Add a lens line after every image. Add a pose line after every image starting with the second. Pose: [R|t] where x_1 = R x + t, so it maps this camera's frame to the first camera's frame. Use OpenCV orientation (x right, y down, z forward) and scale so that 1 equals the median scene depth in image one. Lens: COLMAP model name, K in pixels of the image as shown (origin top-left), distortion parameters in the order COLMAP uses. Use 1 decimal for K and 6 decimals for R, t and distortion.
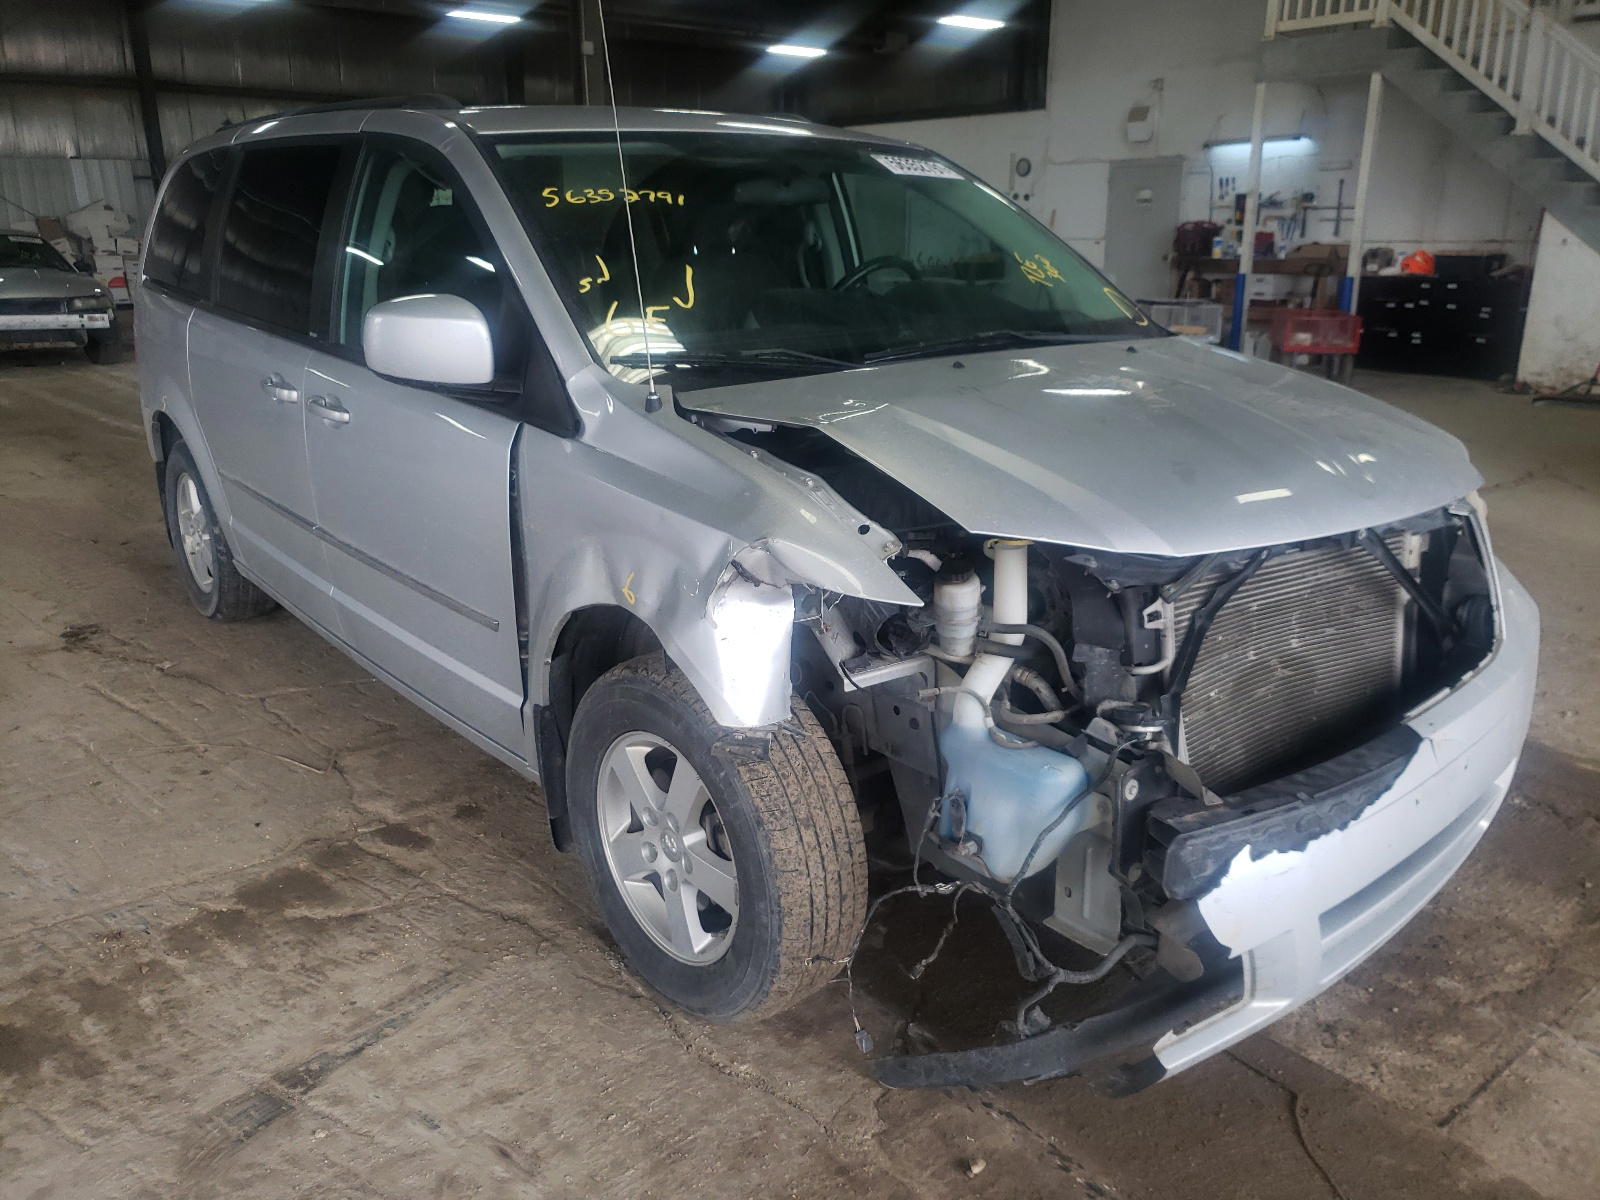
lens RADIAL K [[1228.4, 0, 805.1], [0, 1228.4, 535.3], [0, 0, 1]] dist [0.069258, -0.140210]
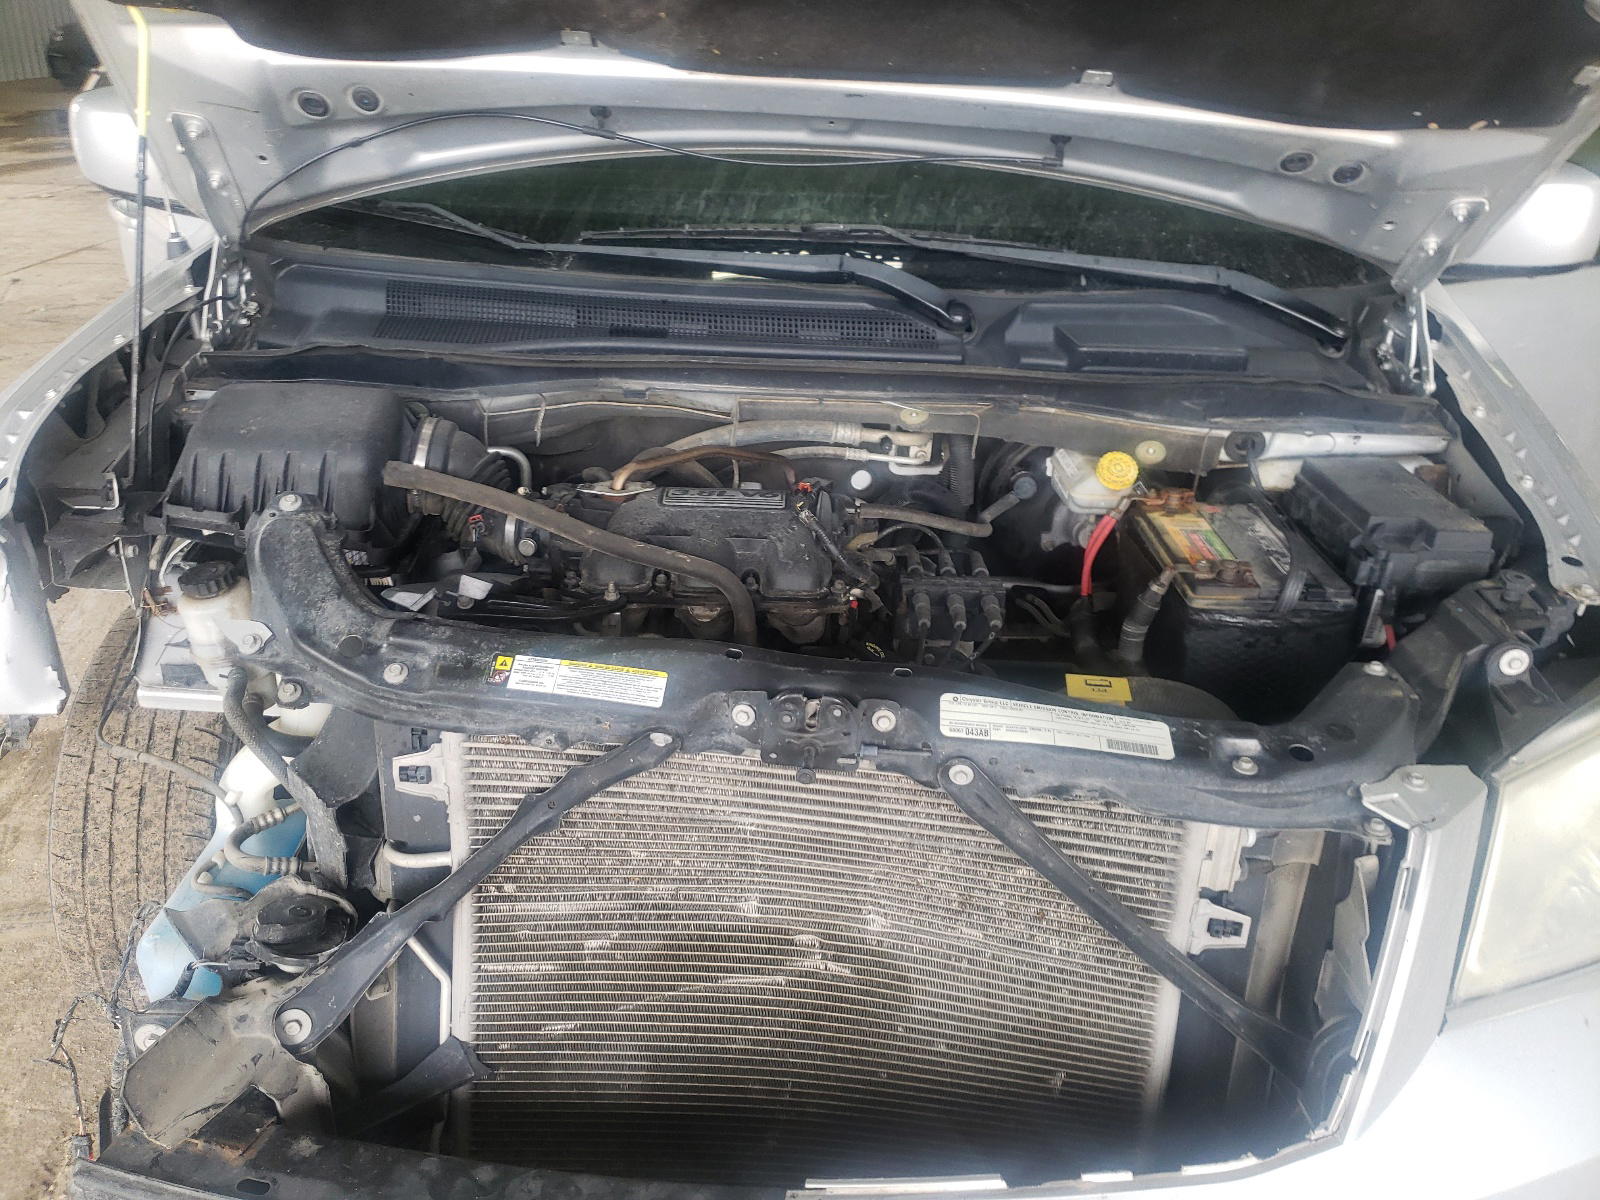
lens RADIAL K [[1202.3, 0, 798.6], [0, 1202.3, 547.2], [0, 0, 1]] dist [-0.000009, -0.001260]
pose [[0.778029, 0.286600, -0.559045, 0.669435], [-0.198937, 0.956477, 0.213485, -0.173184], [0.595899, -0.054882, 0.801182, 0.672599]]
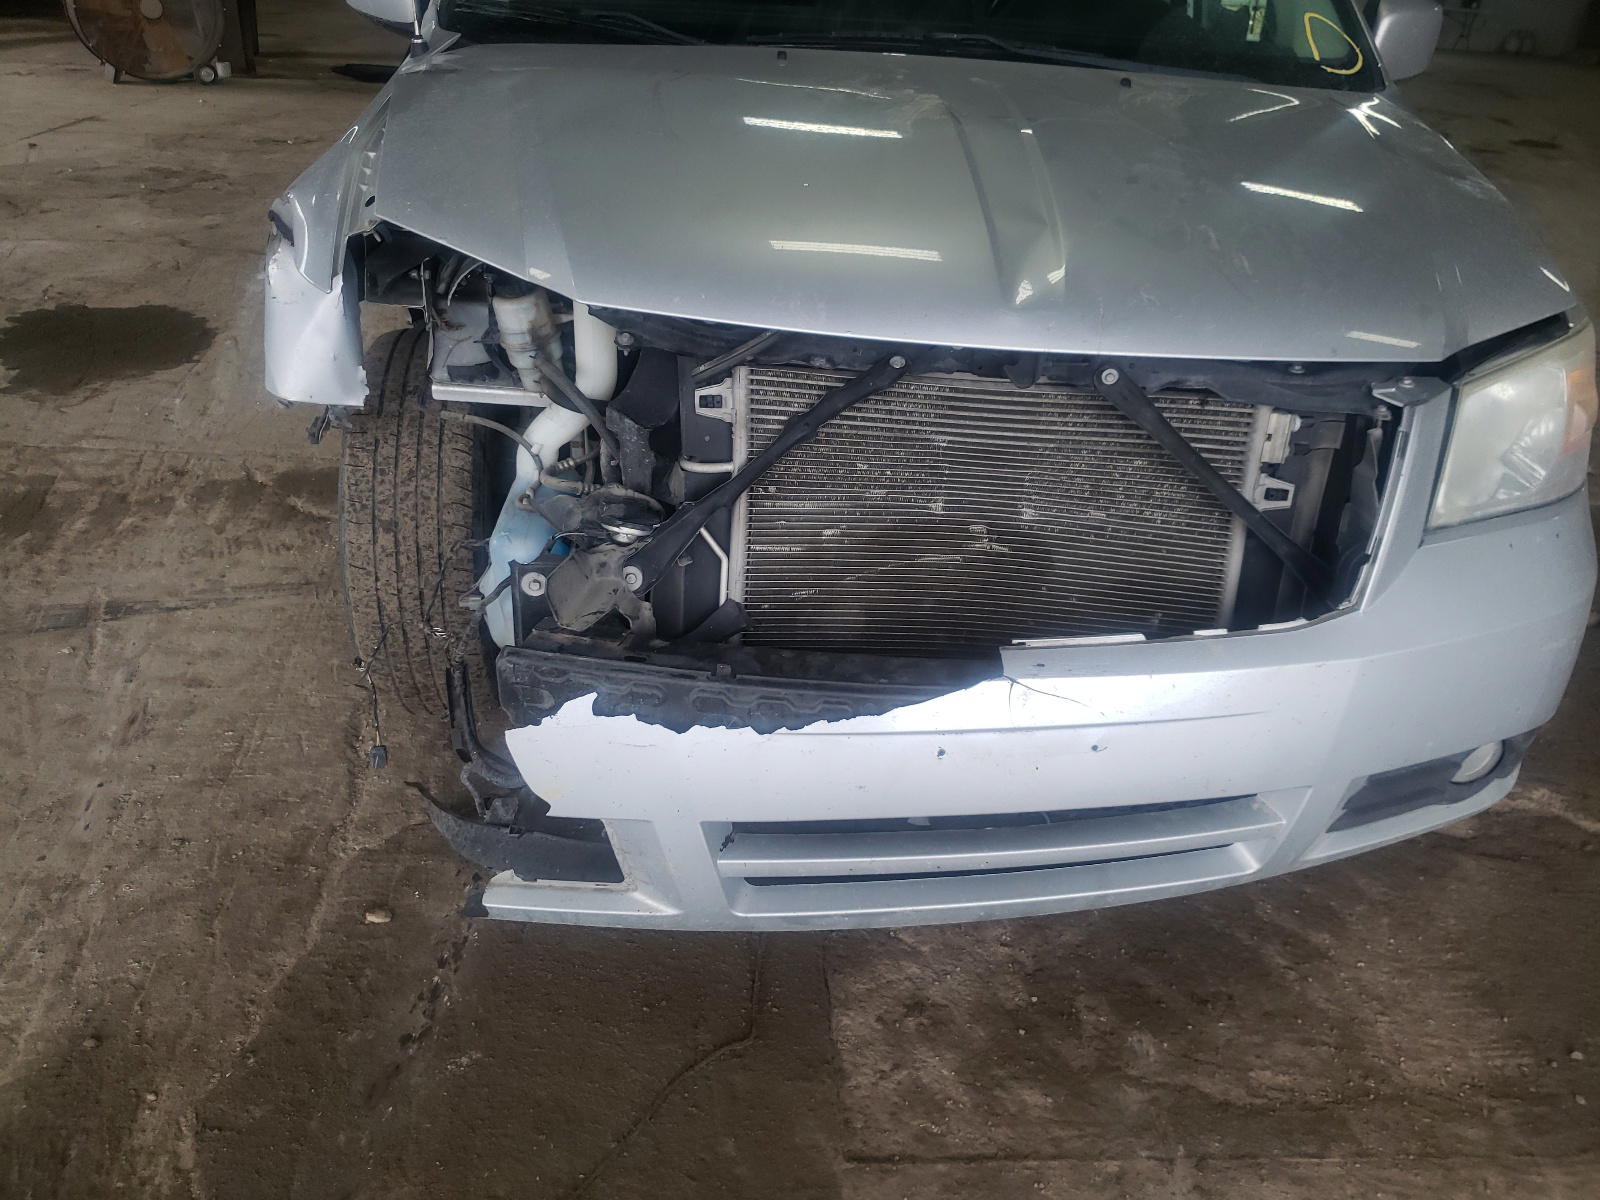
lens RADIAL K [[1228.4, 0, 805.1], [0, 1228.4, 535.3], [0, 0, 1]] dist [0.069258, -0.140210]
pose [[0.822100, 0.301143, -0.483183, 0.709164], [-0.206924, 0.948668, 0.239190, -0.048167], [0.530410, -0.096656, 0.842213, 0.379275]]
